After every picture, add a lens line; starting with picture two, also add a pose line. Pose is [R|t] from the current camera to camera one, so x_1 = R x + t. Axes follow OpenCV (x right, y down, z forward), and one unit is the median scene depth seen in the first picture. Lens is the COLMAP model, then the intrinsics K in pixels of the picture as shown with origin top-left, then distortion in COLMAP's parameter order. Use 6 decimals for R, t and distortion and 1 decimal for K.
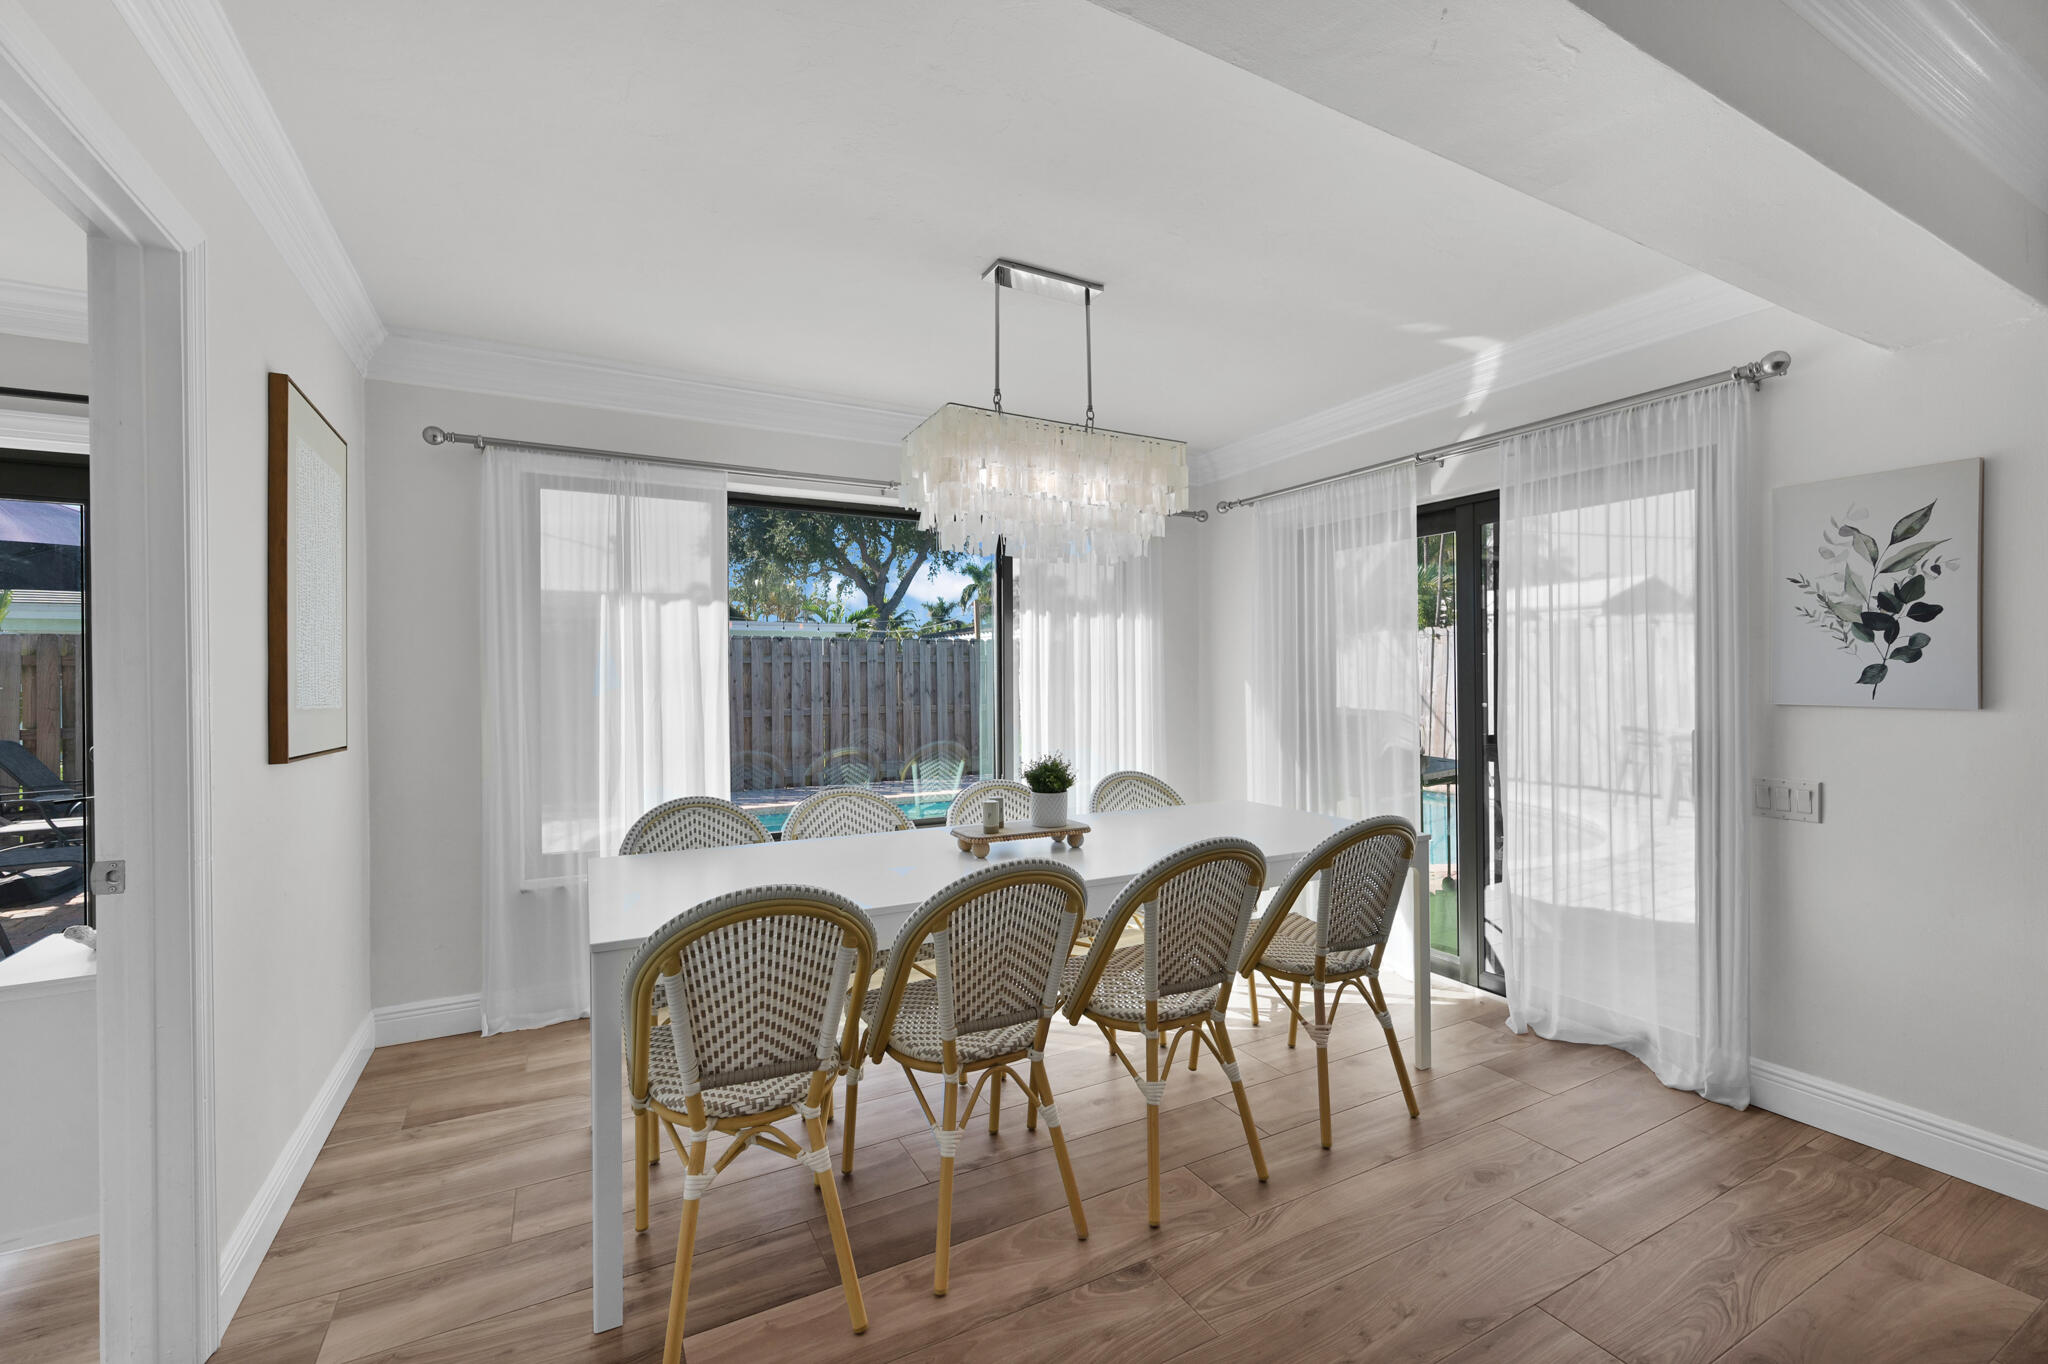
lens RADIAL K [[839.3, 0, 1019.0], [0, 839.3, 677.7], [0, 0, 1]] dist [-0.002222, -0.000707]
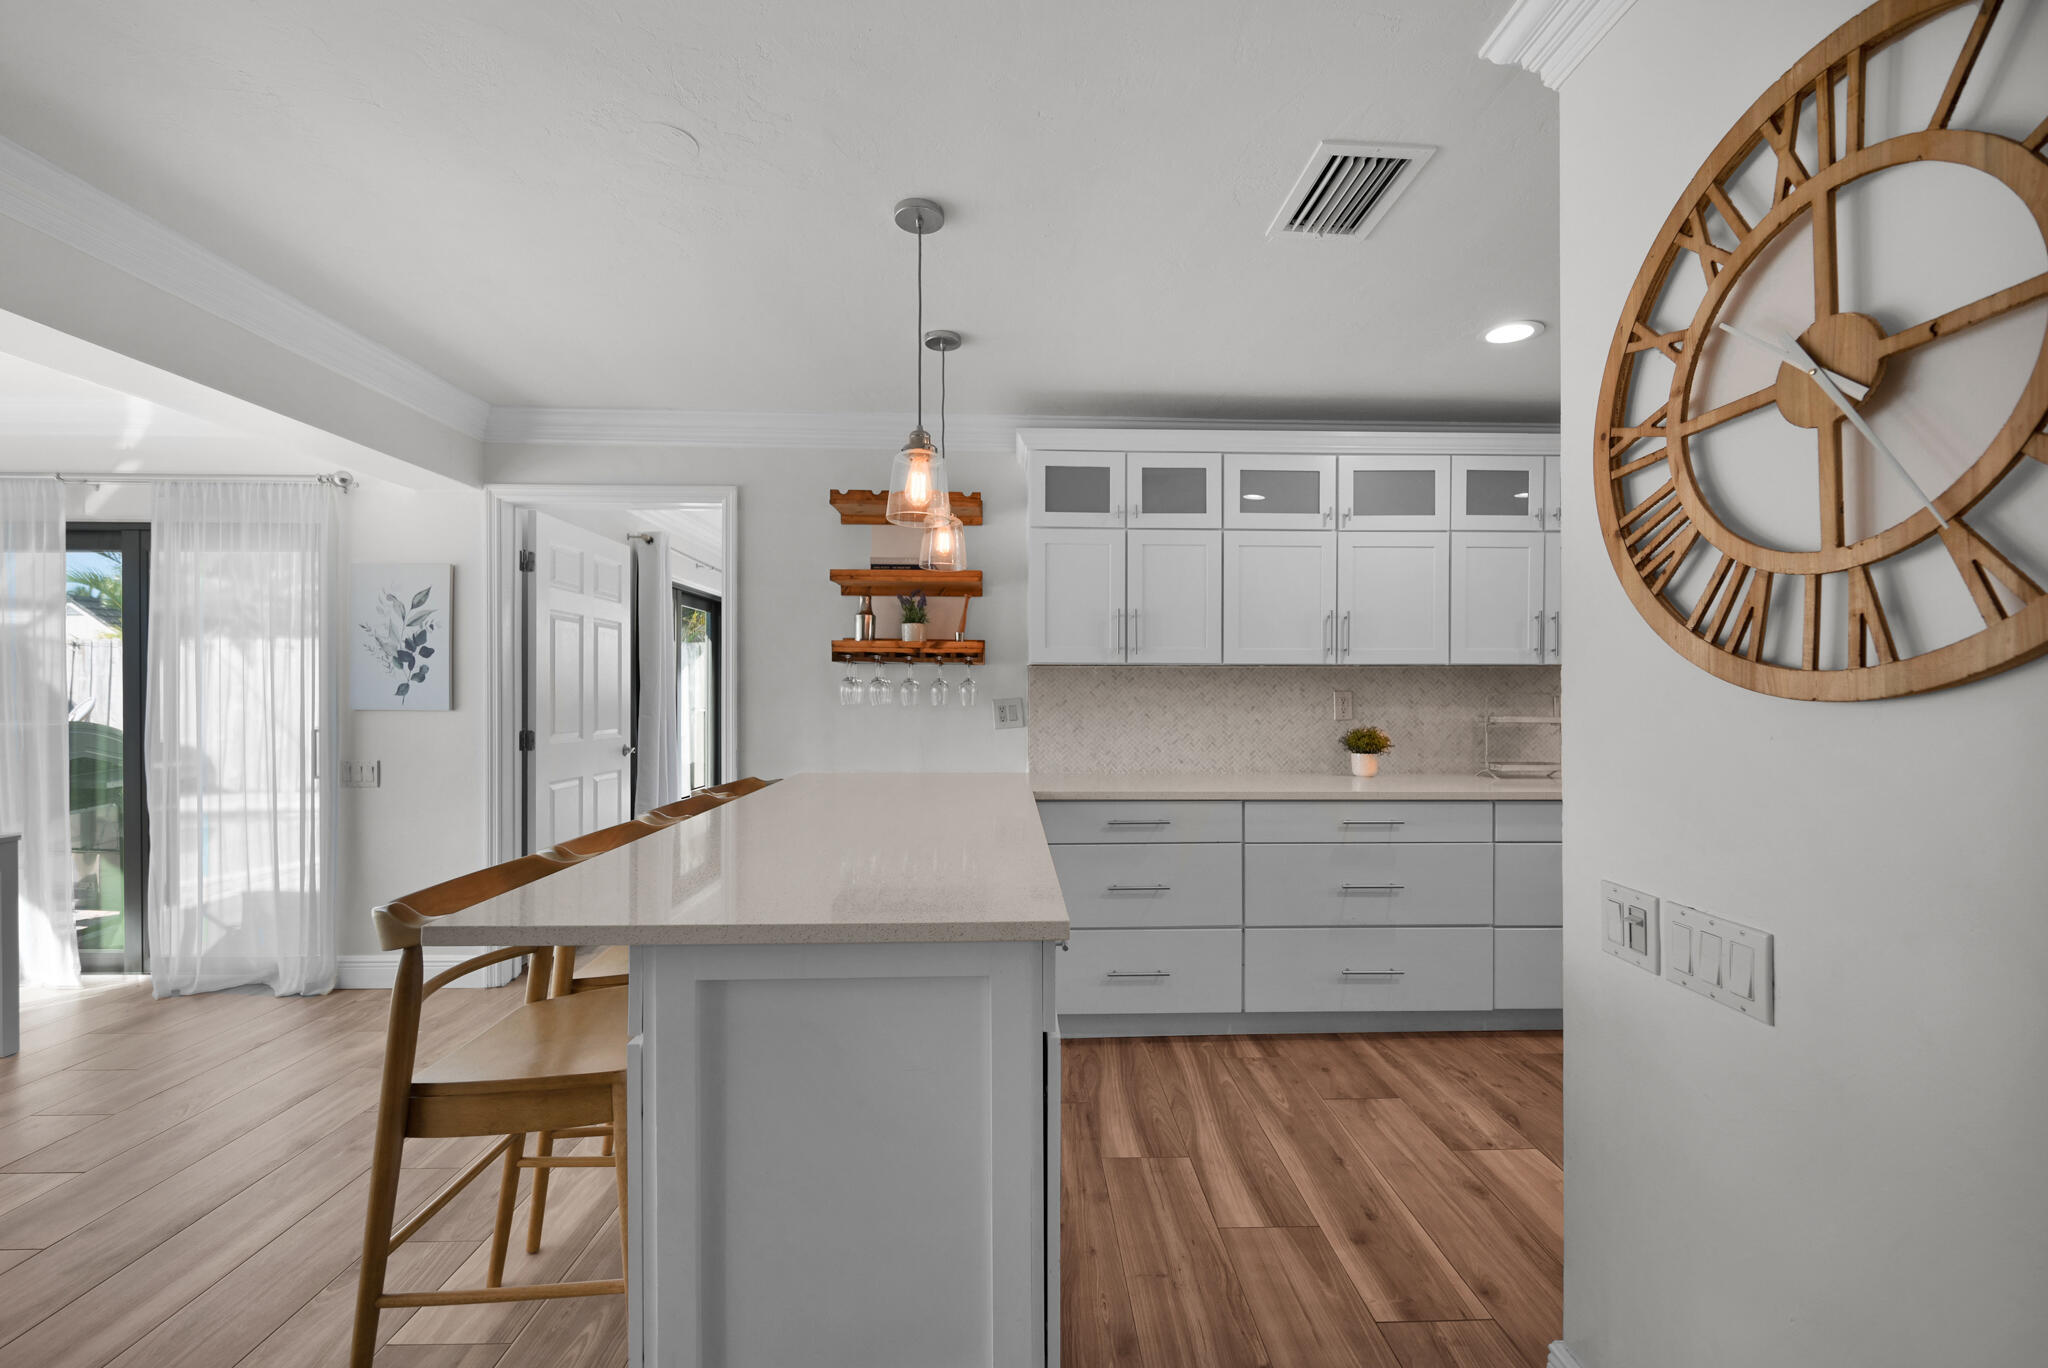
lens RADIAL K [[839.3, 0, 1024.1], [0, 839.3, 700.7], [0, 0, 1]] dist [-0.002222, -0.000707]
pose [[0.441372, 0.009487, 0.897274, 0.111091], [-0.007140, 0.999950, -0.007060, 0.019781], [-0.897296, -0.003291, 0.441417, -0.748937]]
